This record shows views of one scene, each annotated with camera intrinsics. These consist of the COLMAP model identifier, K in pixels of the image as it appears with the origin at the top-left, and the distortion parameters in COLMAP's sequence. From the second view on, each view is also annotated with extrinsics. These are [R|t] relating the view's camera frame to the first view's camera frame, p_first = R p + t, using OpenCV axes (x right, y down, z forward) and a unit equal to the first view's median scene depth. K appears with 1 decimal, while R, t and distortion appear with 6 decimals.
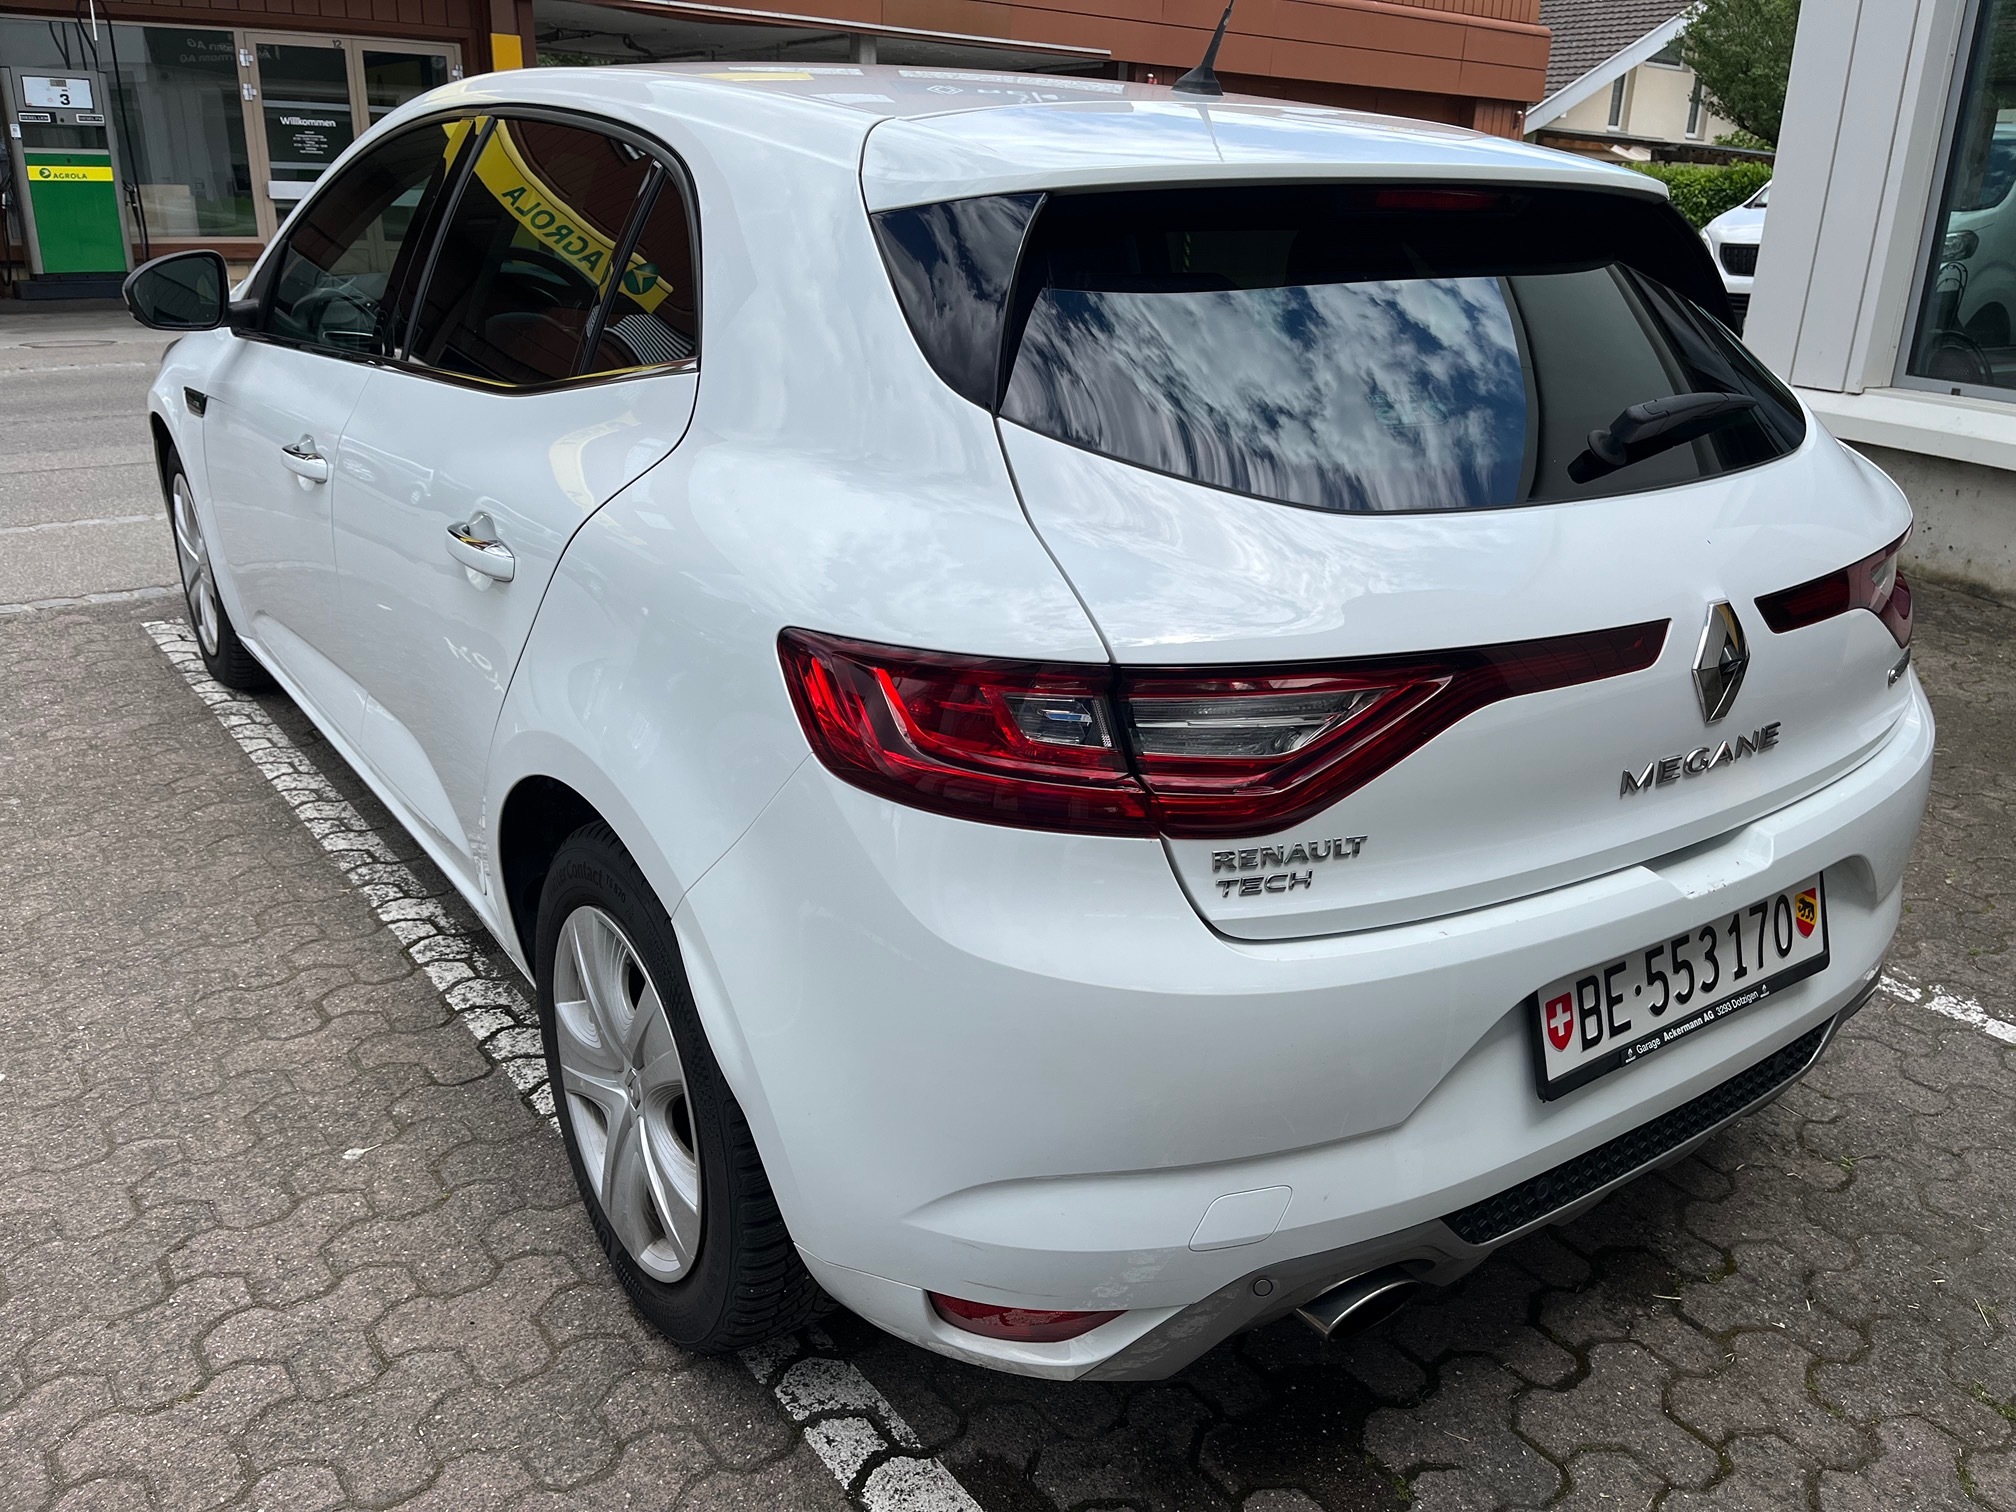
lens RADIAL K [[1537.1, 0, 1029.0], [0, 1537.1, 750.6], [0, 0, 1]] dist [0.072624, -0.114876]
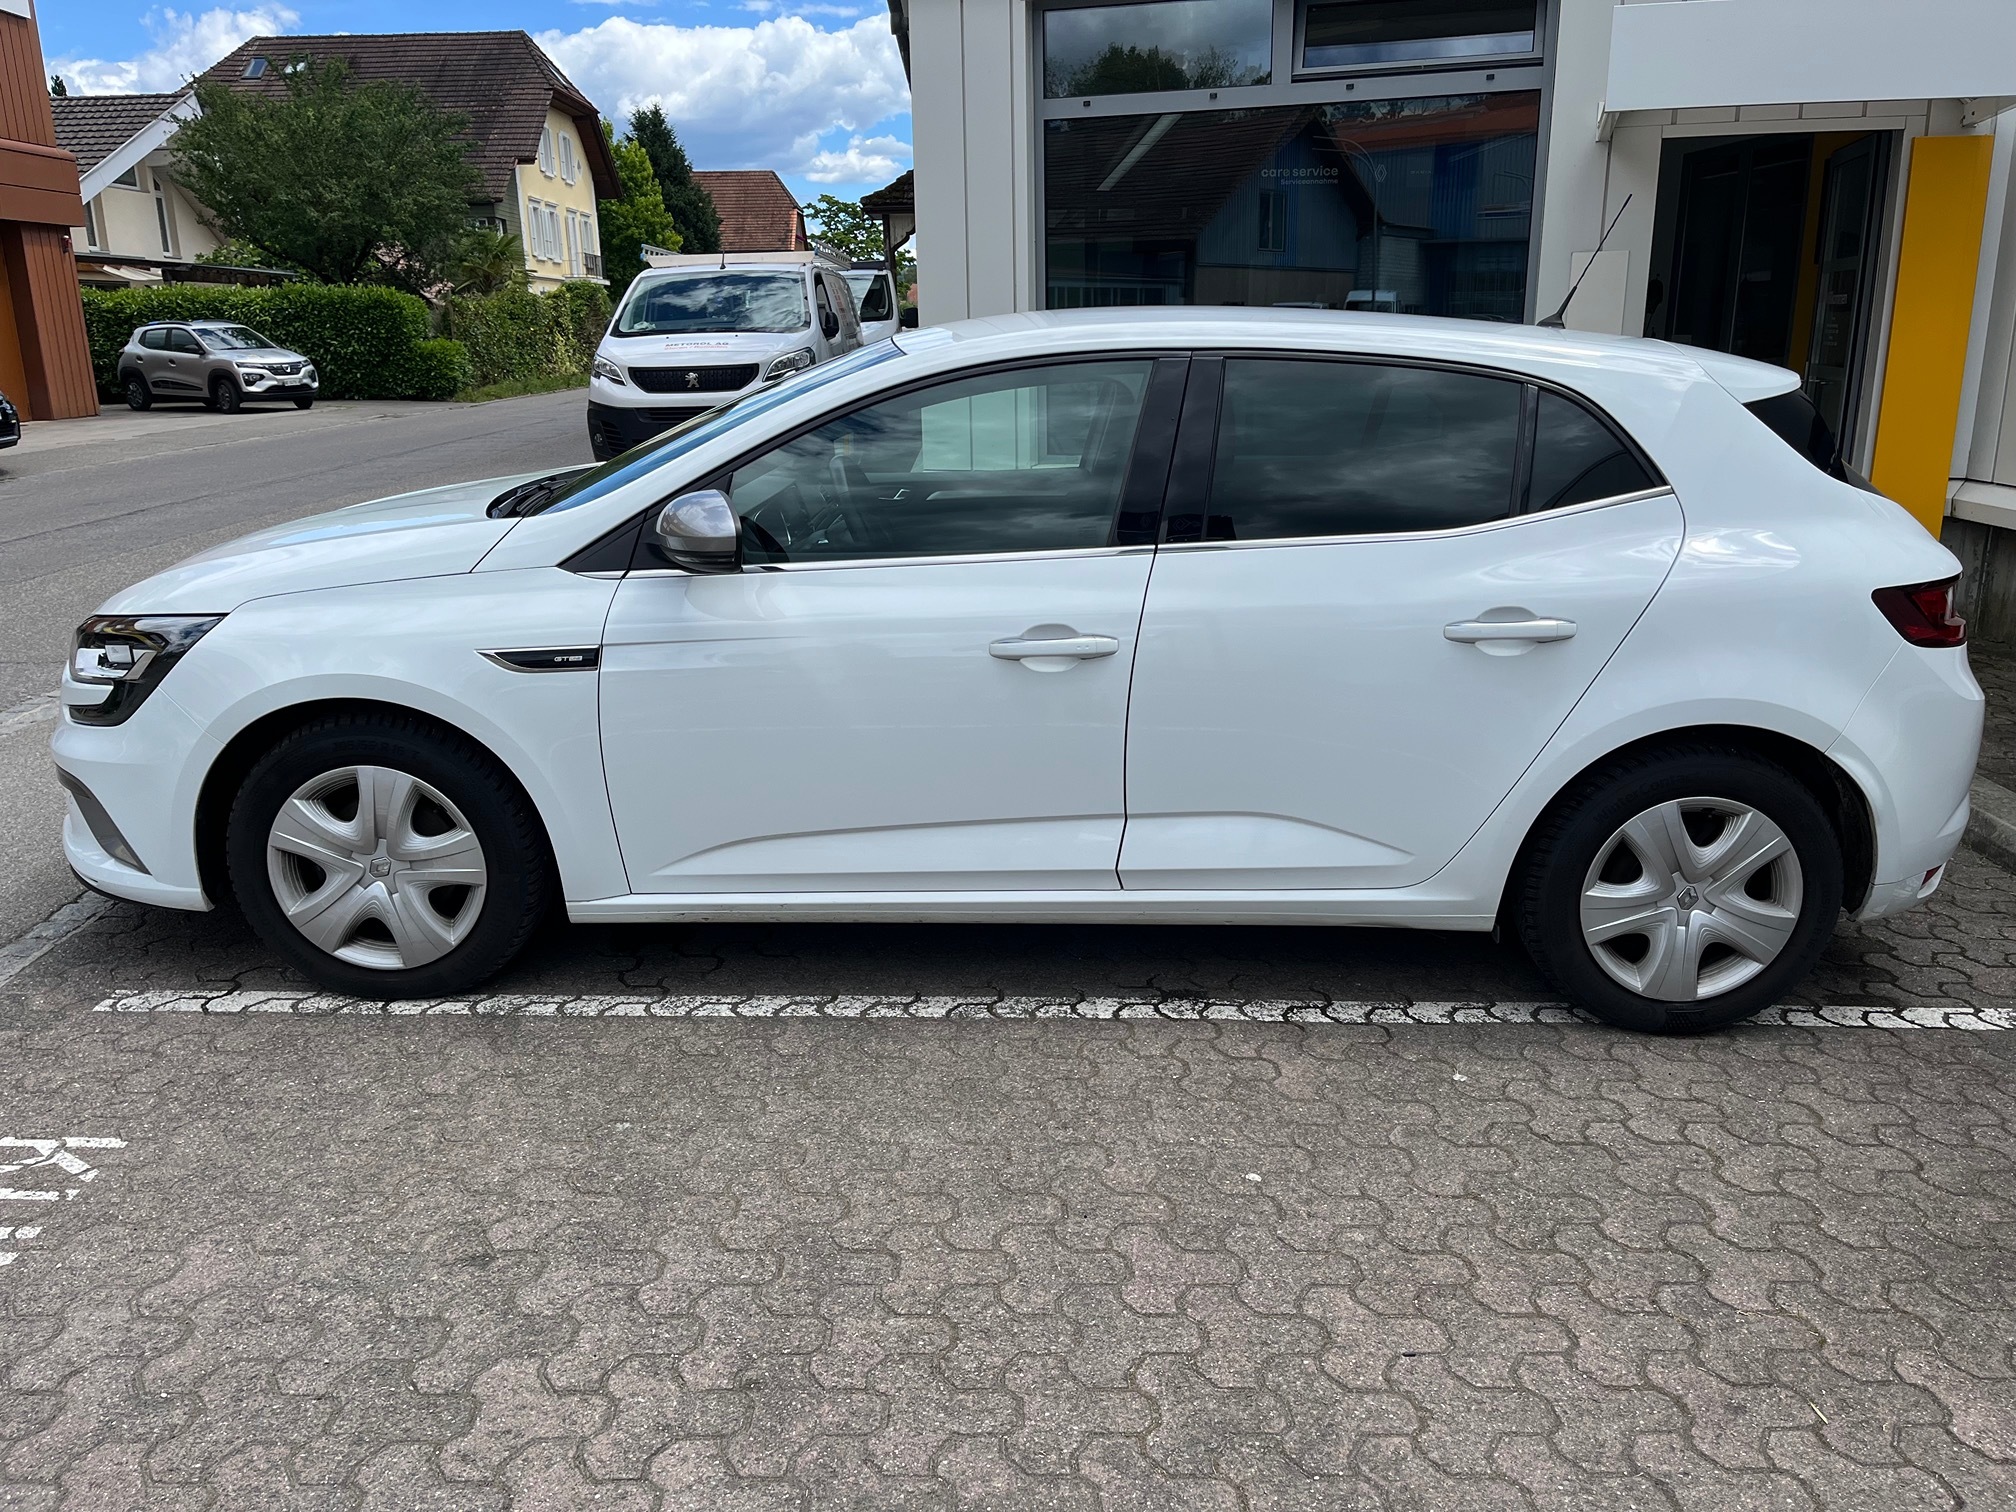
lens RADIAL K [[1537.1, 0, 1029.0], [0, 1537.1, 750.6], [0, 0, 1]] dist [0.072624, -0.114876]
pose [[0.587080, -0.247656, 0.770717, -1.099614], [0.294799, 0.952088, 0.081378, -0.165705], [-0.753944, 0.179431, 0.631960, 0.231927]]
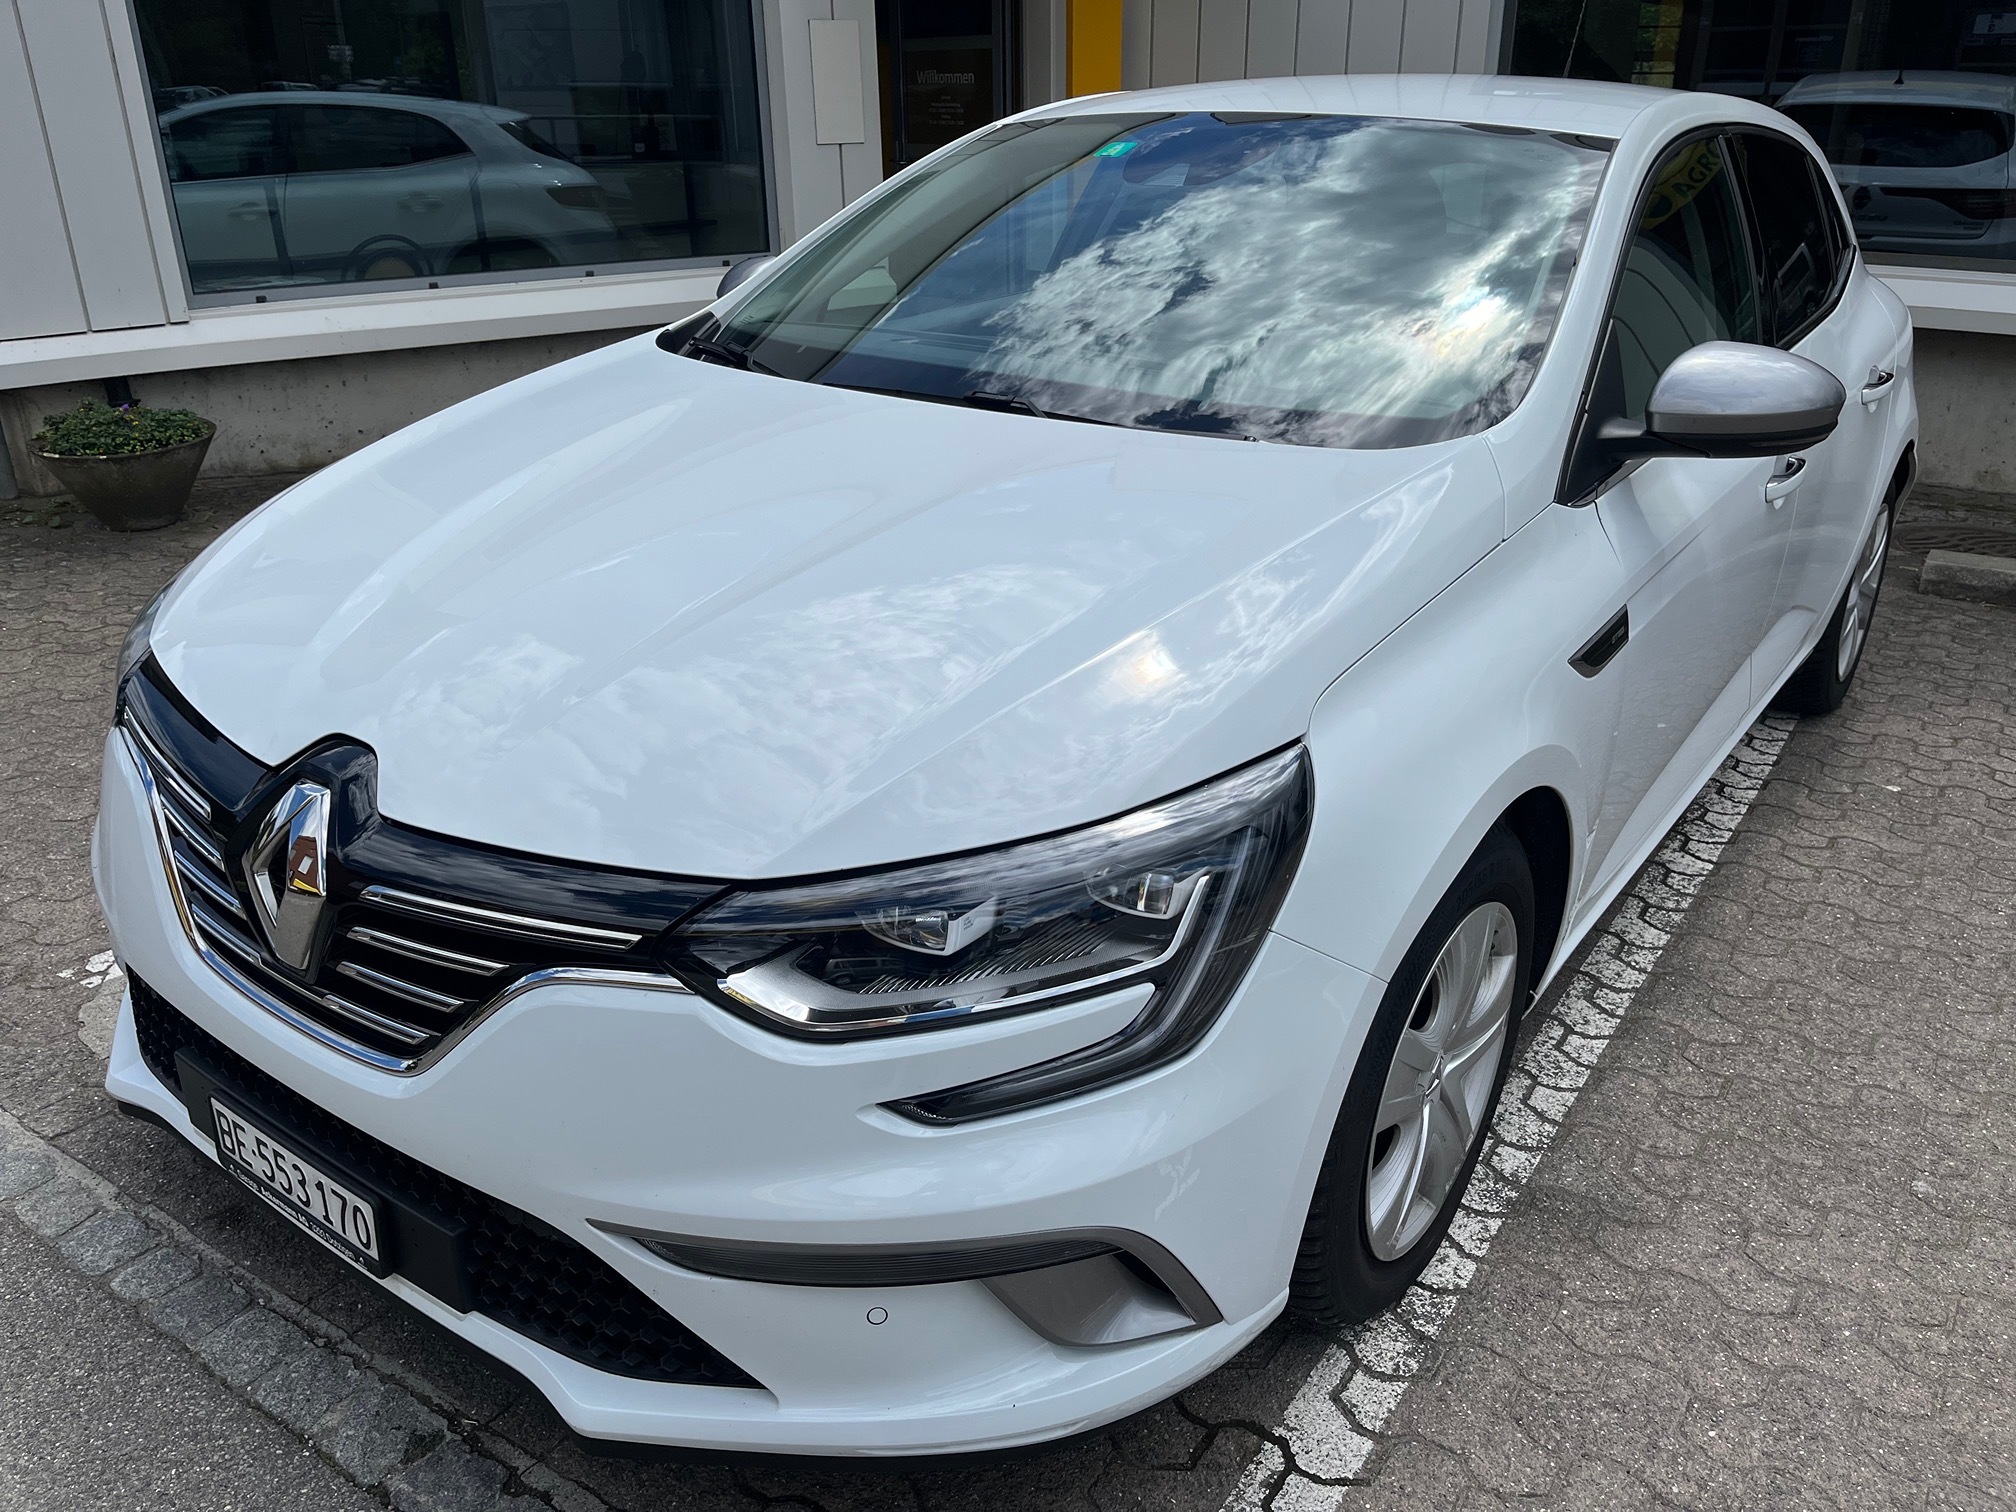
lens RADIAL K [[1537.1, 0, 1029.0], [0, 1537.1, 750.6], [0, 0, 1]] dist [0.072624, -0.114876]
pose [[-0.310453, -0.400106, 0.862284, -1.001775], [0.315149, 0.812482, 0.490462, -0.551307], [-0.896828, 0.424013, -0.126144, 1.304176]]
